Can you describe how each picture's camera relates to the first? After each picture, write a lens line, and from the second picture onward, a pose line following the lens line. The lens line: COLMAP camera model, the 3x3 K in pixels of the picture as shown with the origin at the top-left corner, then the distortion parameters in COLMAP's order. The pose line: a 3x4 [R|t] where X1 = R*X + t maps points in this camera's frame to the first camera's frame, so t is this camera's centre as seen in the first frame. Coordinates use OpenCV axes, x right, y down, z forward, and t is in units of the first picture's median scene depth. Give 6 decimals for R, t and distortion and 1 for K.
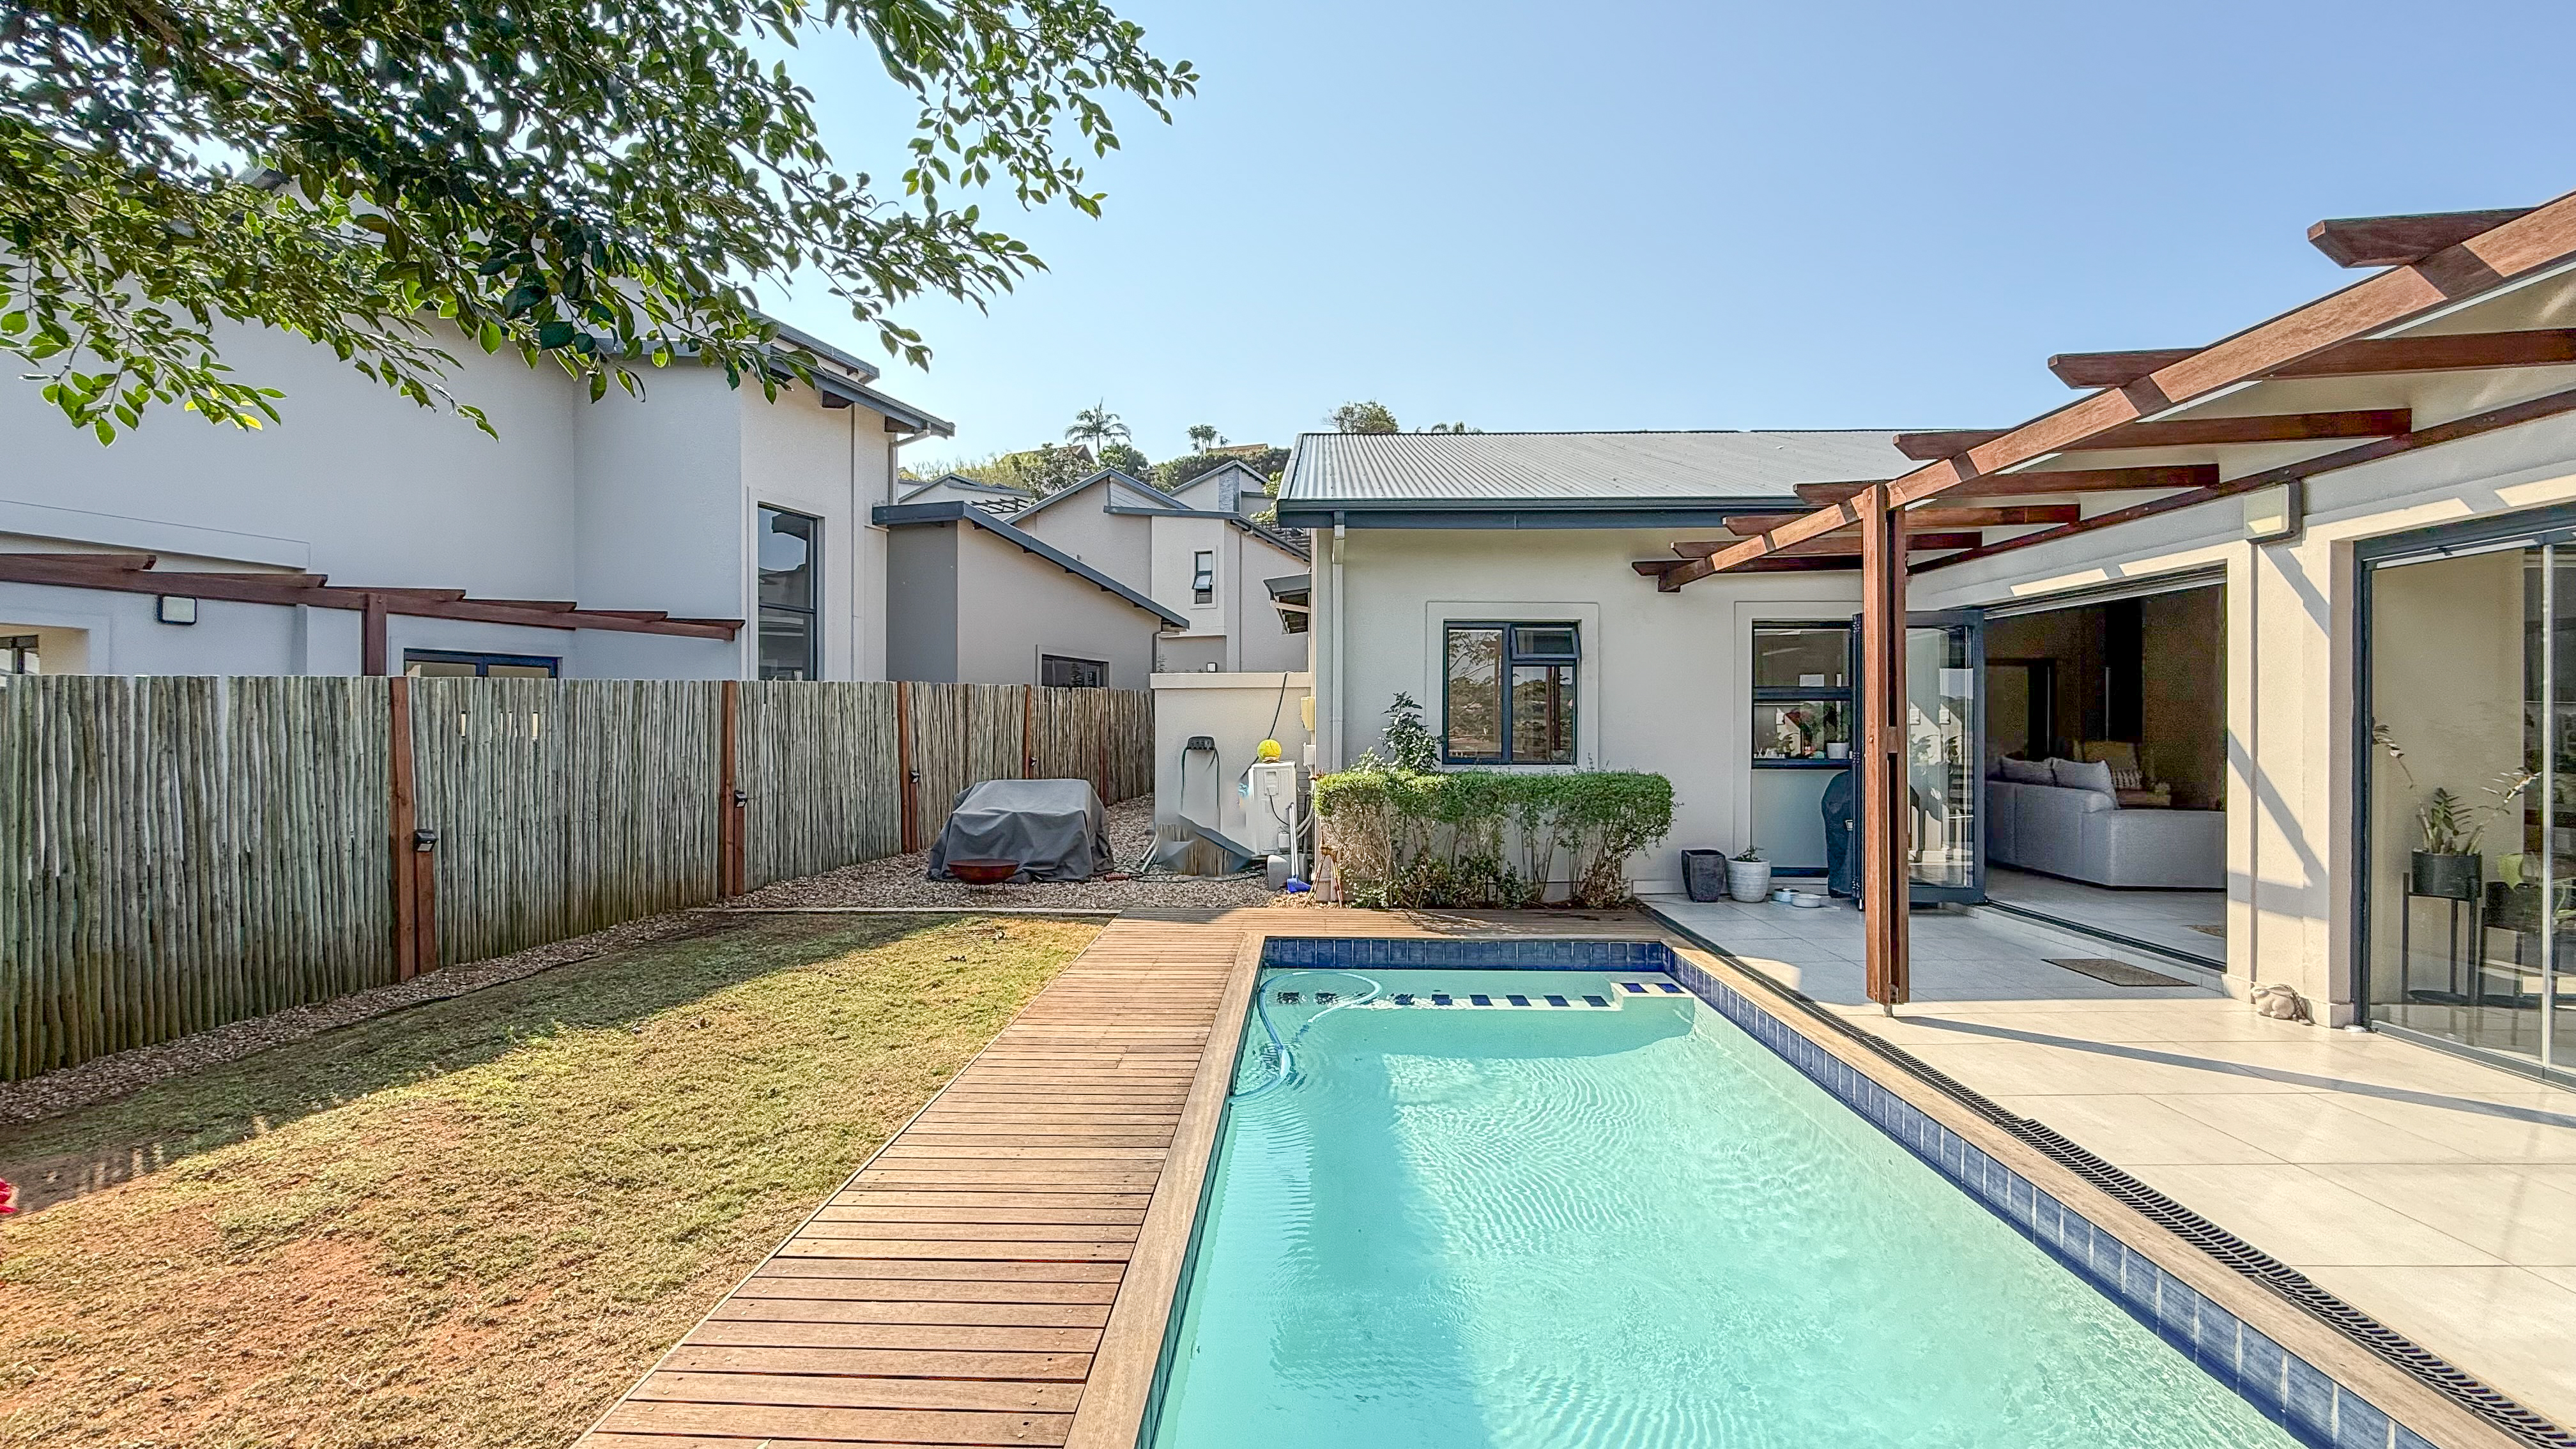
lens RADIAL K [[1029.3, 0, 1288.0], [0, 1029.3, 724.5], [0, 0, 1]] dist [0.000170, -0.000356]
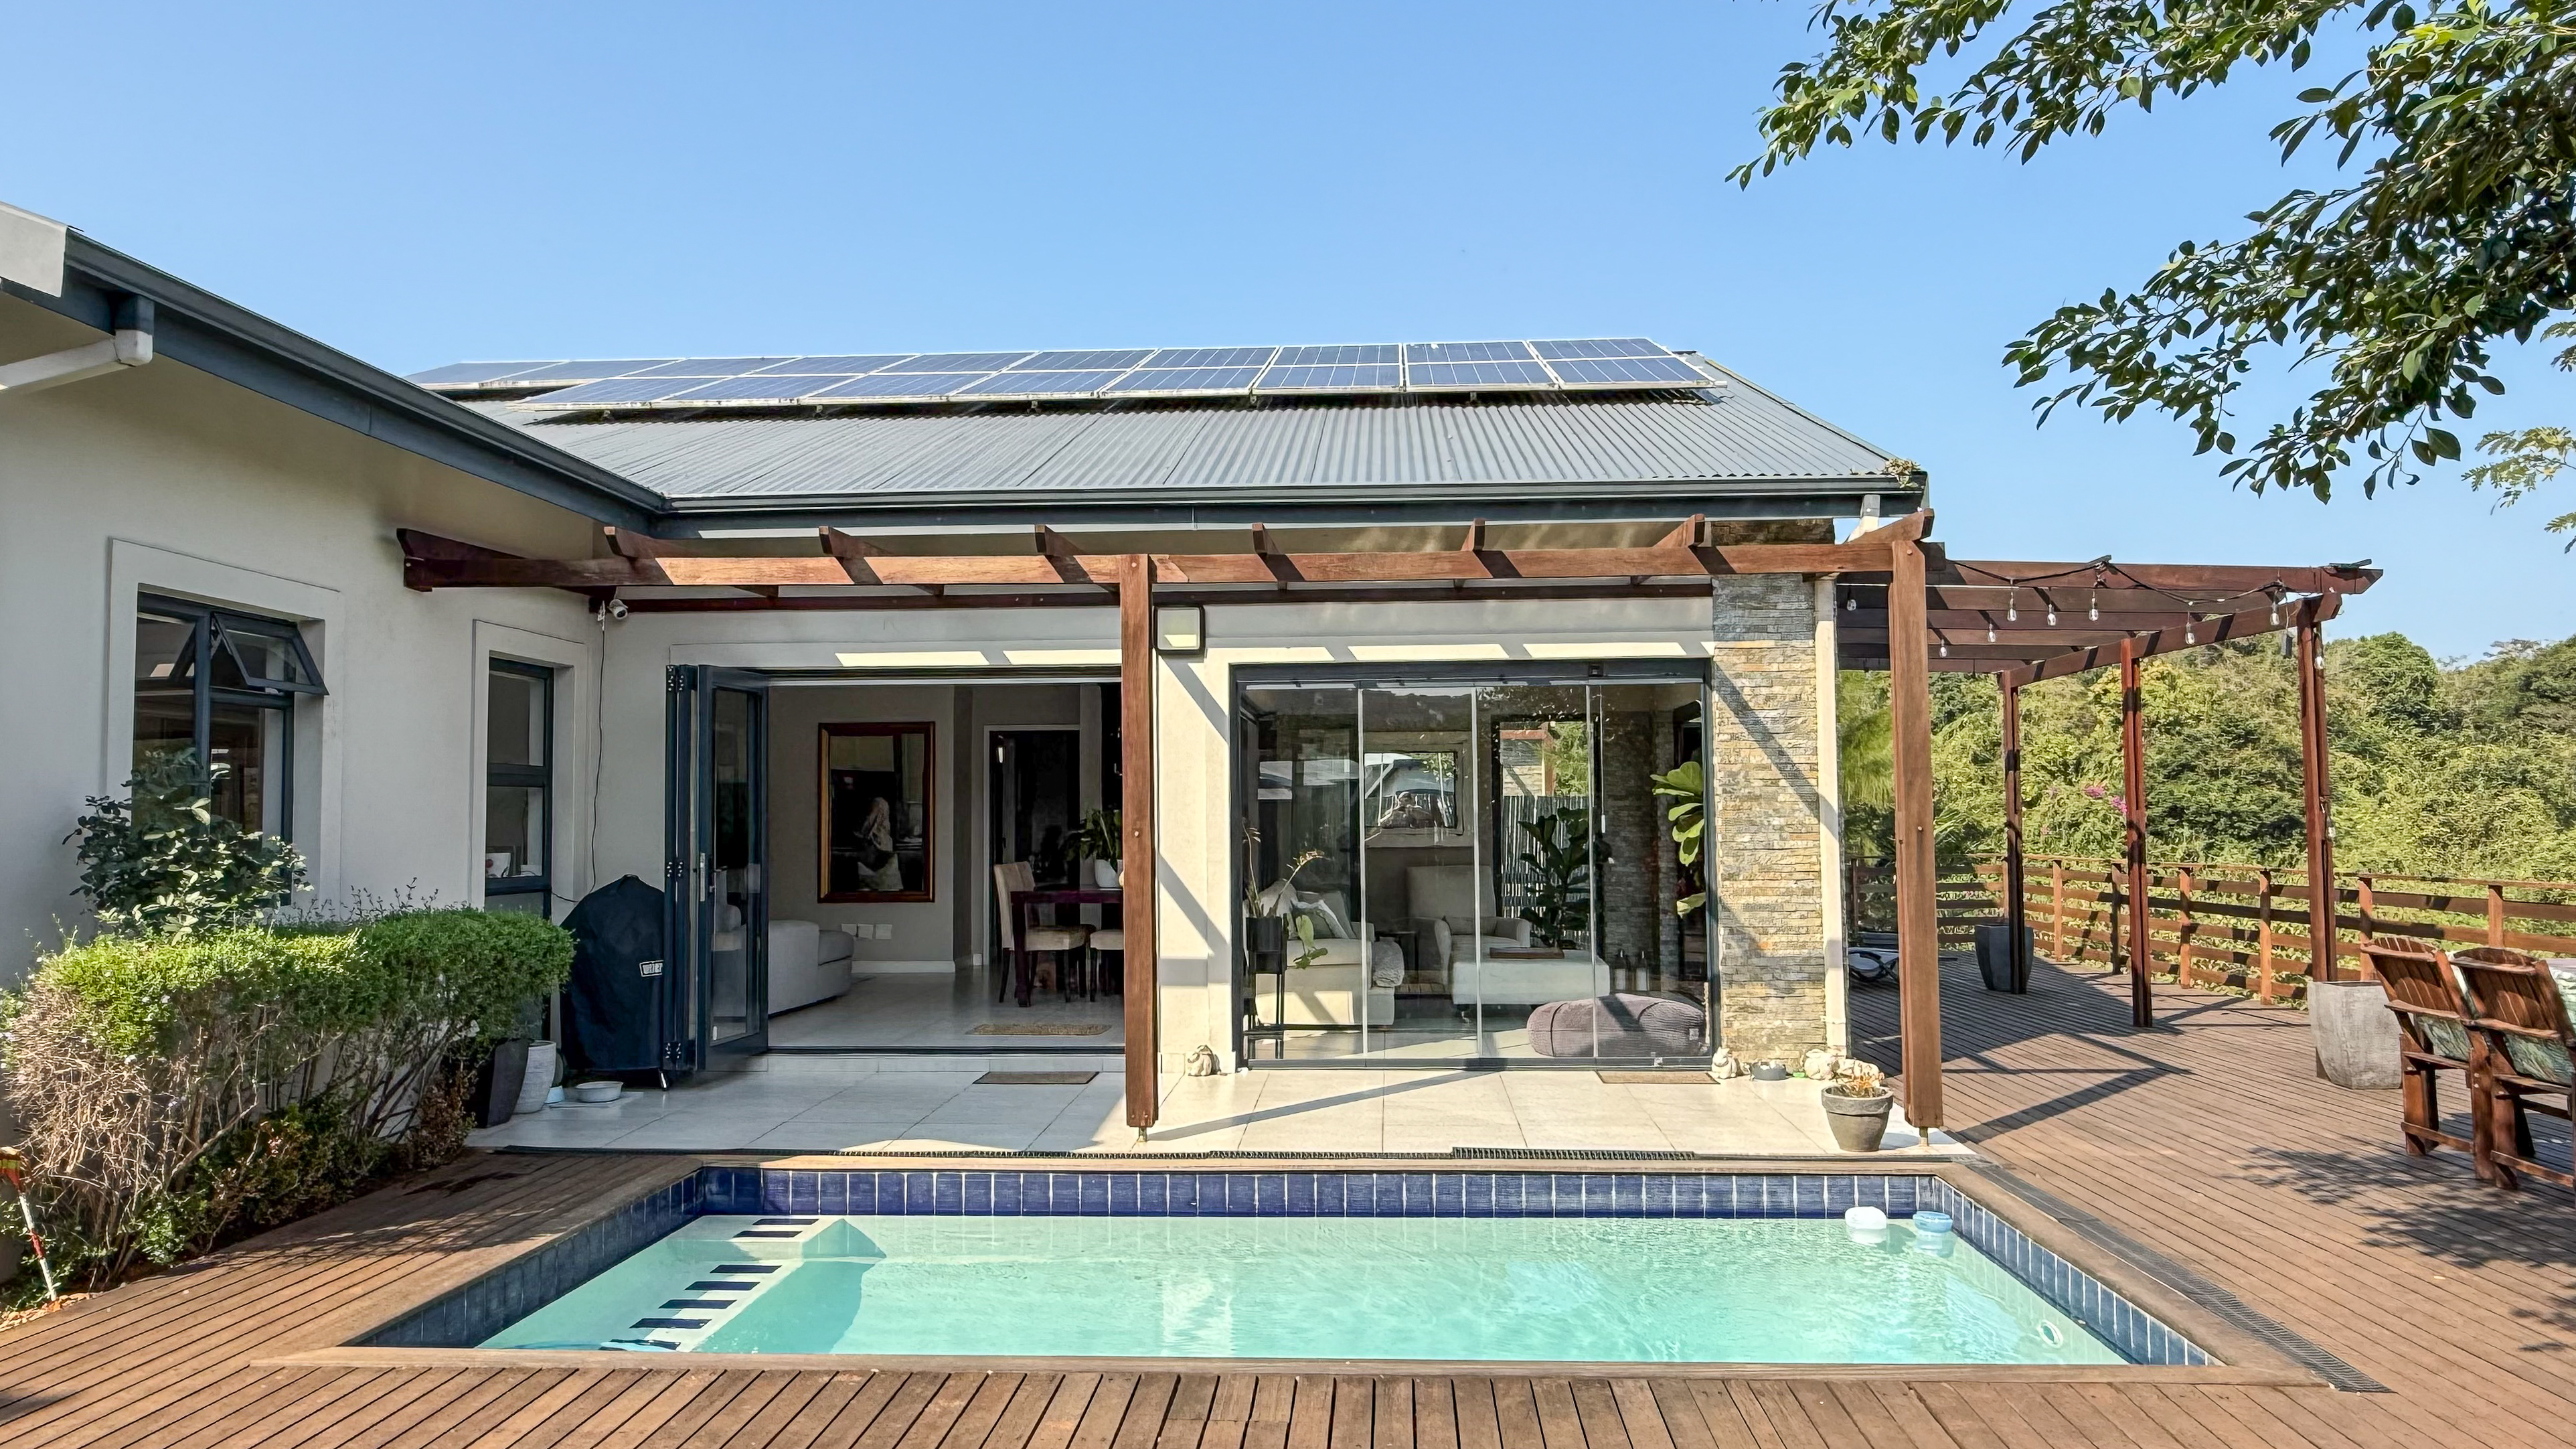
lens RADIAL K [[1821.1, 0, 1288.0], [0, 1821.1, 724.5], [0, 0, 1]] dist [-0.002191, -0.005069]
pose [[0.010335, 0.051709, 0.998609, -1.060251], [0.010432, 0.998602, -0.051816, 0.003340], [-0.999892, 0.010953, 0.009781, 0.885609]]
